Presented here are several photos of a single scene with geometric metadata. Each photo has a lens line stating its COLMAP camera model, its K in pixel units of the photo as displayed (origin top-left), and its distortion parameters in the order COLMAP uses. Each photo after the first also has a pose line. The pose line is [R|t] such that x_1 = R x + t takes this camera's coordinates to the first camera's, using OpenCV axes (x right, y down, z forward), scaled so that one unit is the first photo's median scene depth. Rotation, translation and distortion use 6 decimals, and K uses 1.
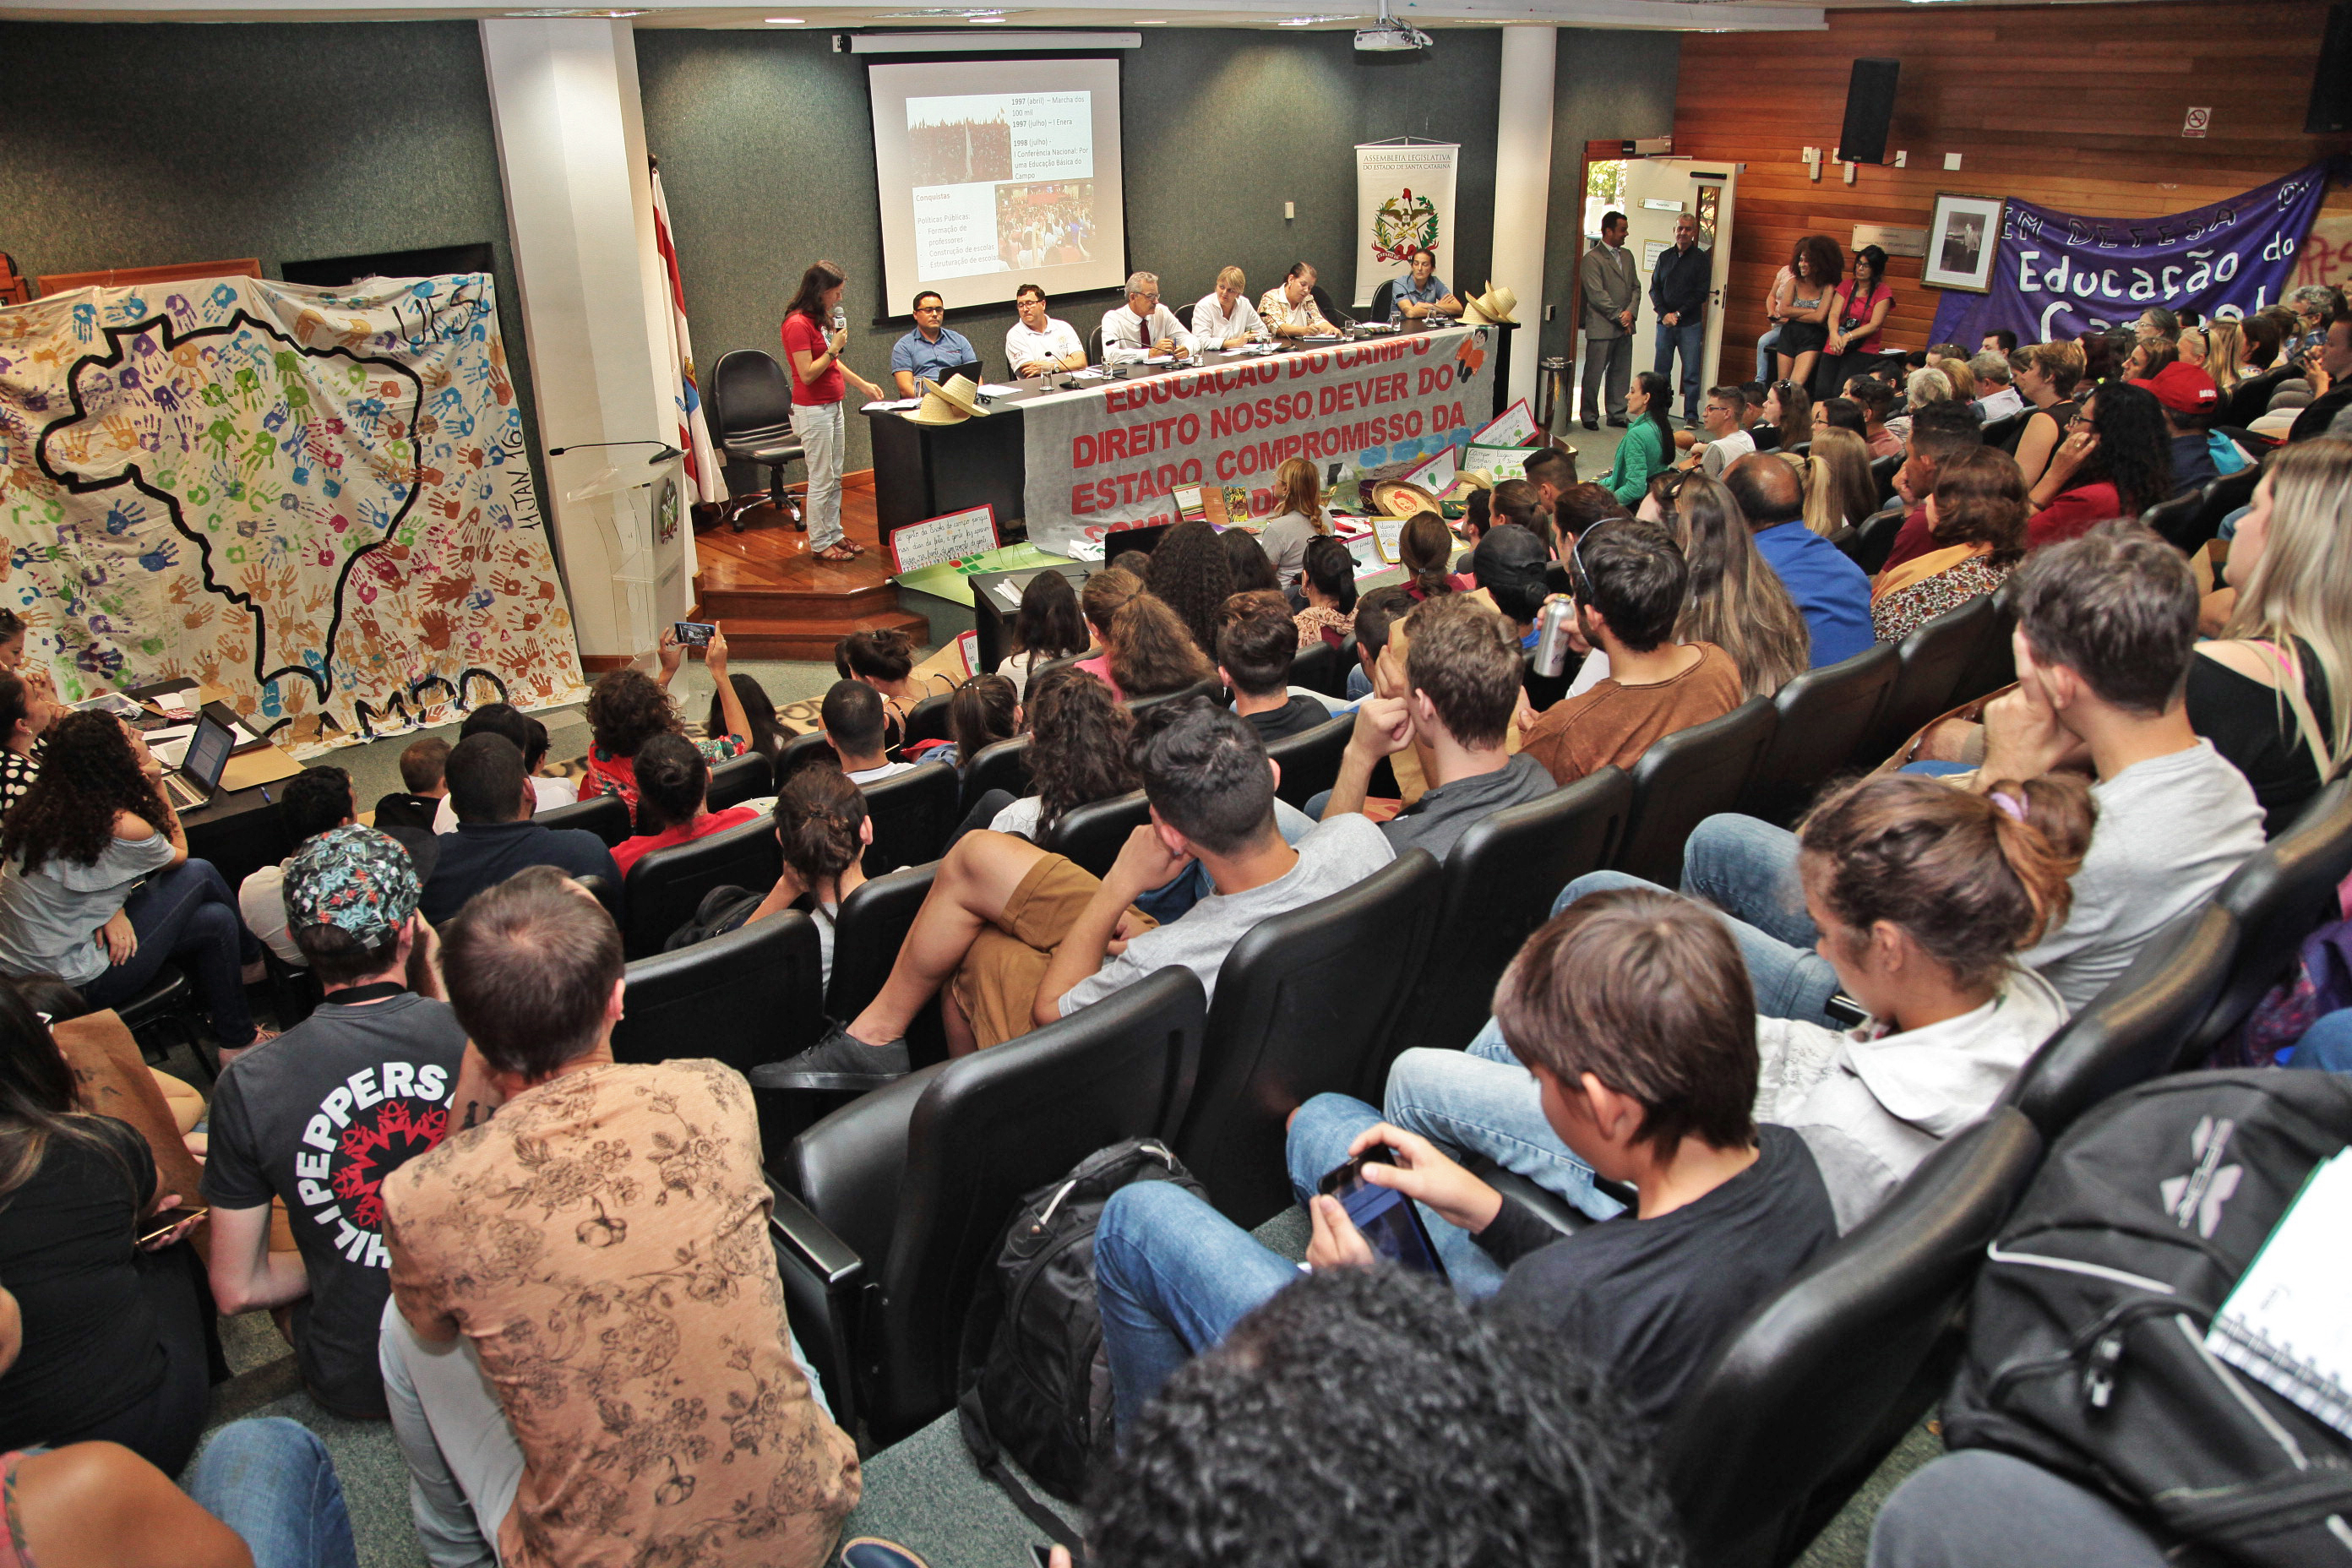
lens RADIAL K [[1652.6, 0, 1176.9], [0, 1652.6, 774.1], [0, 0, 1]] dist [-0.117887, 0.079395]
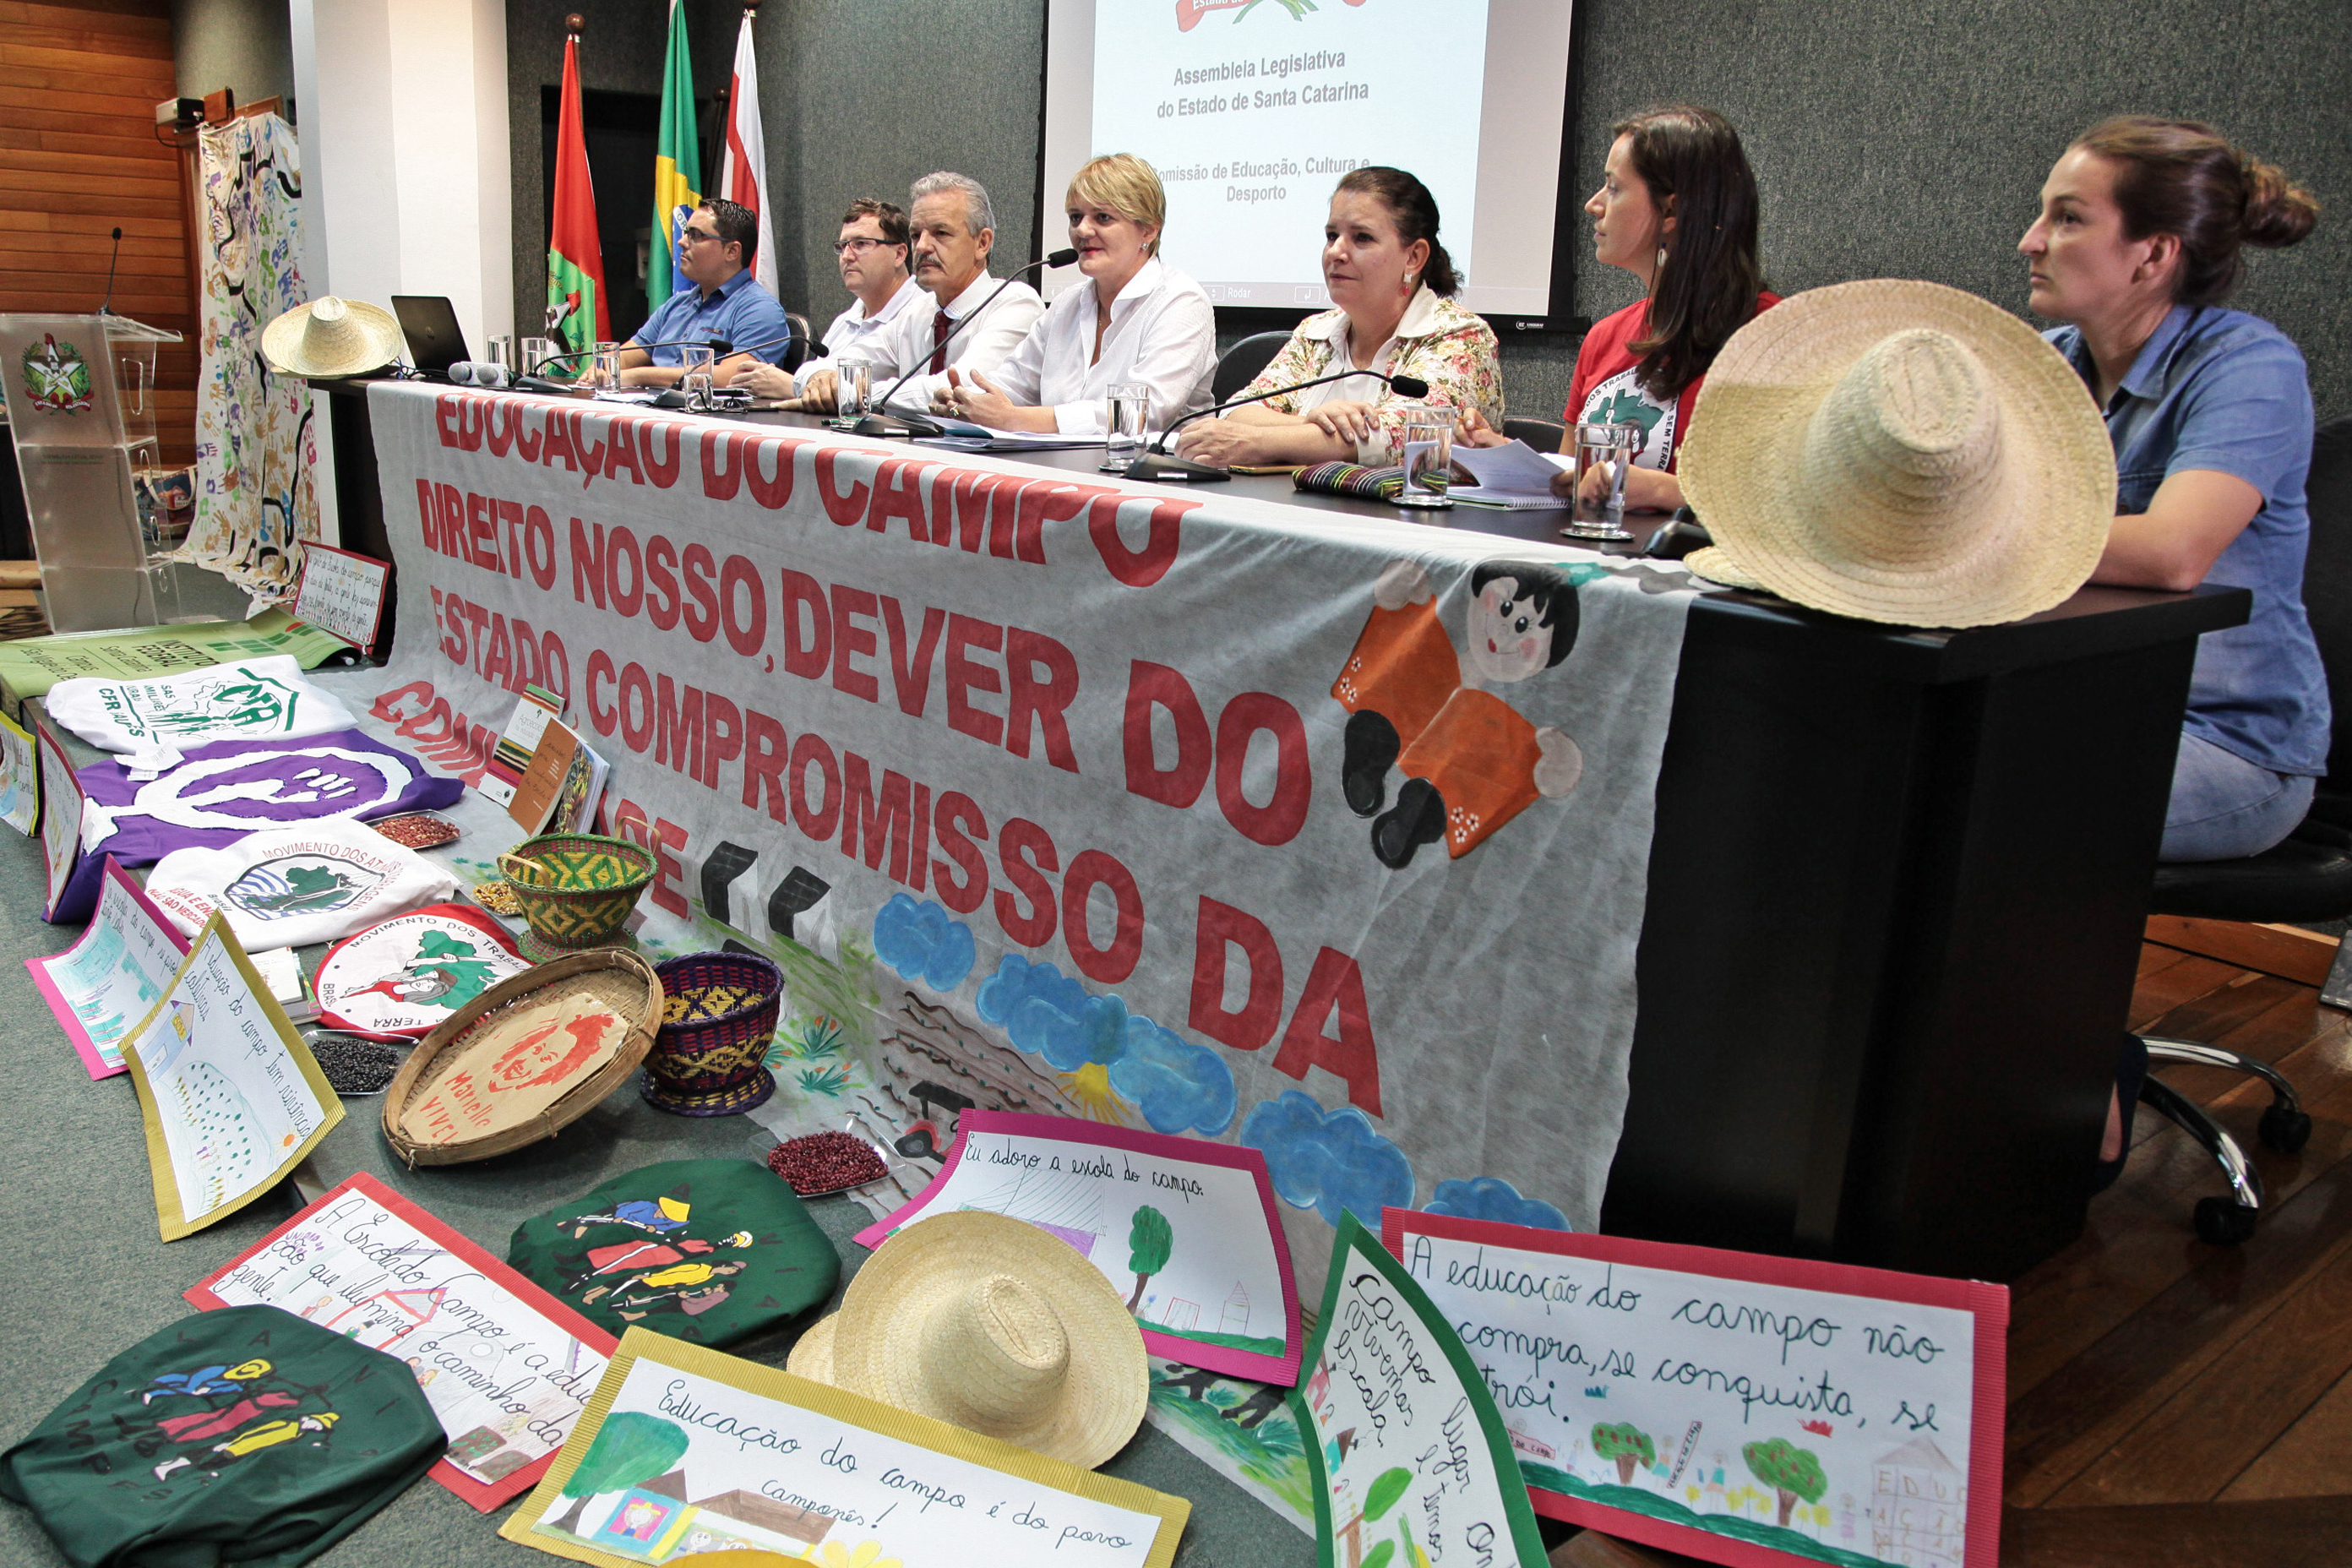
lens RADIAL K [[1795.7, 0, 1124.5], [0, 1795.7, 835.9], [0, 0, 1]] dist [-0.117332, 0.072172]
pose [[-0.061093, 0.289788, -0.955139, 0.391089], [-0.432143, 0.854911, 0.287020, -0.318526], [0.899733, 0.430291, 0.073001, 1.091558]]
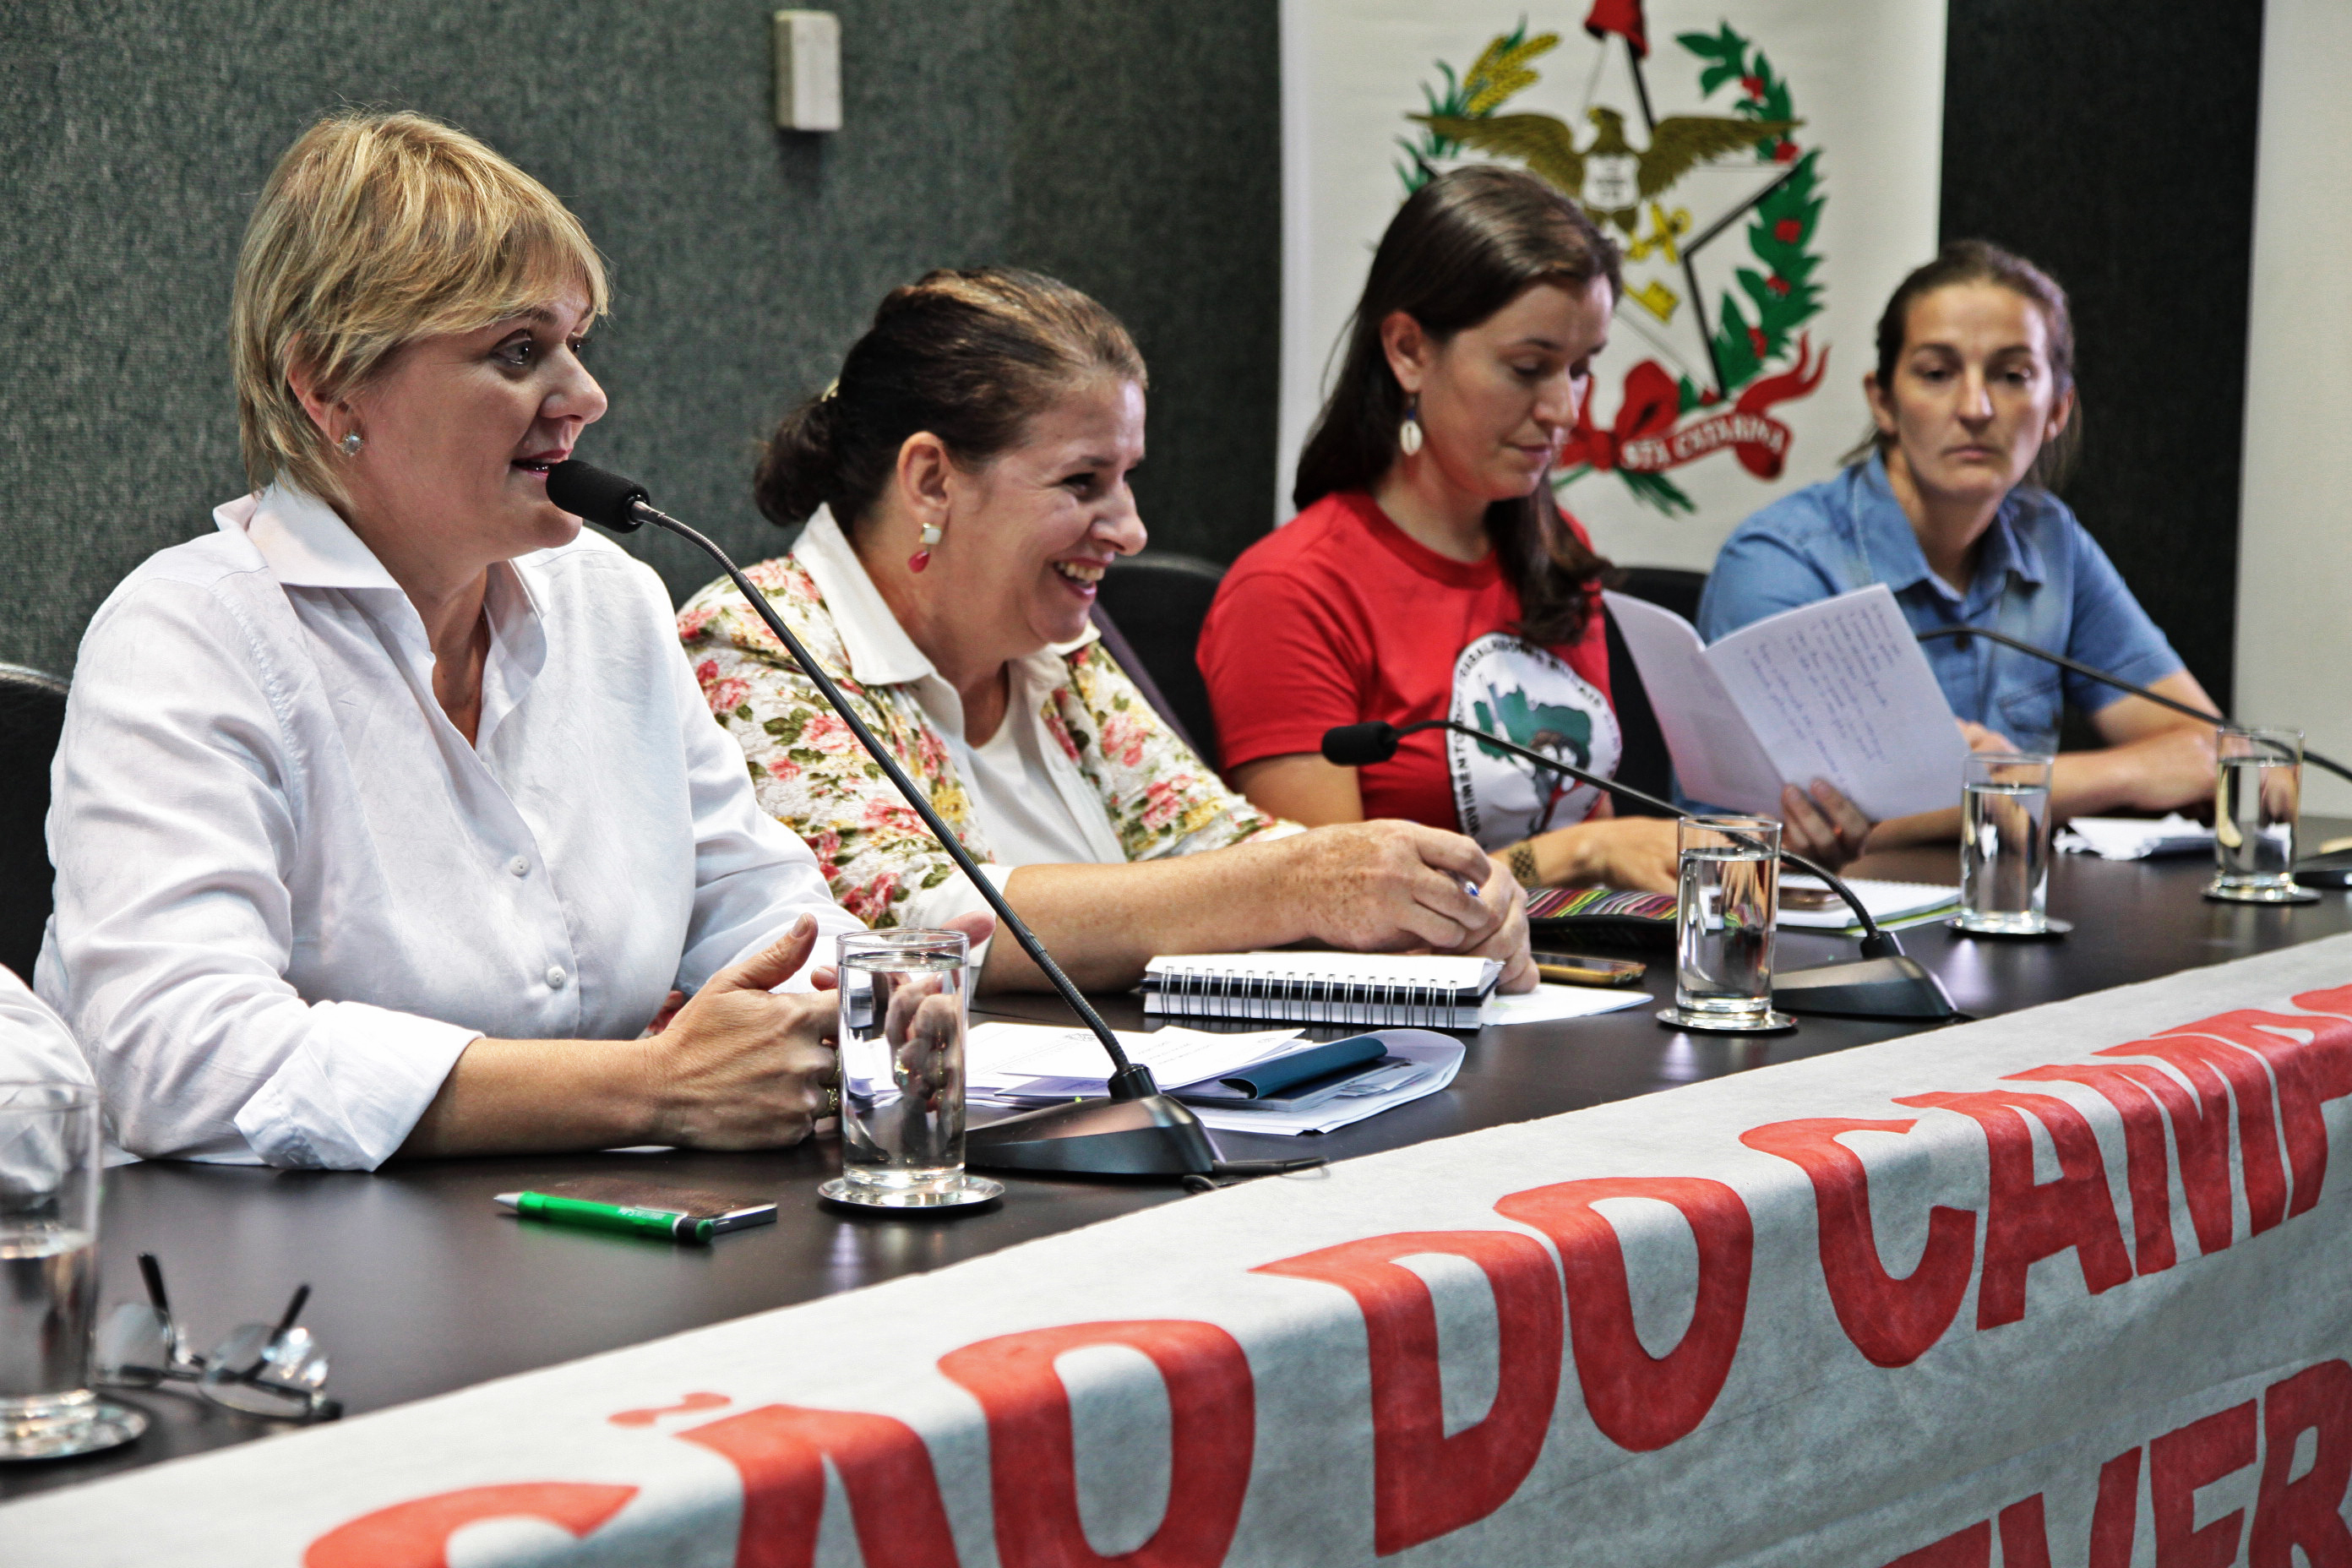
lens RADIAL K [[4707.7, 0, 1176.0], [0, 4707.7, 784.0], [0, 0, 1]] dist [0.383774, -0.010230]
pose [[0.972663, 0.005361, 0.232158, 0.012033], [0.067209, 0.950448, -0.303532, -0.214801], [-0.222281, 0.310837, 0.924106, 0.816748]]
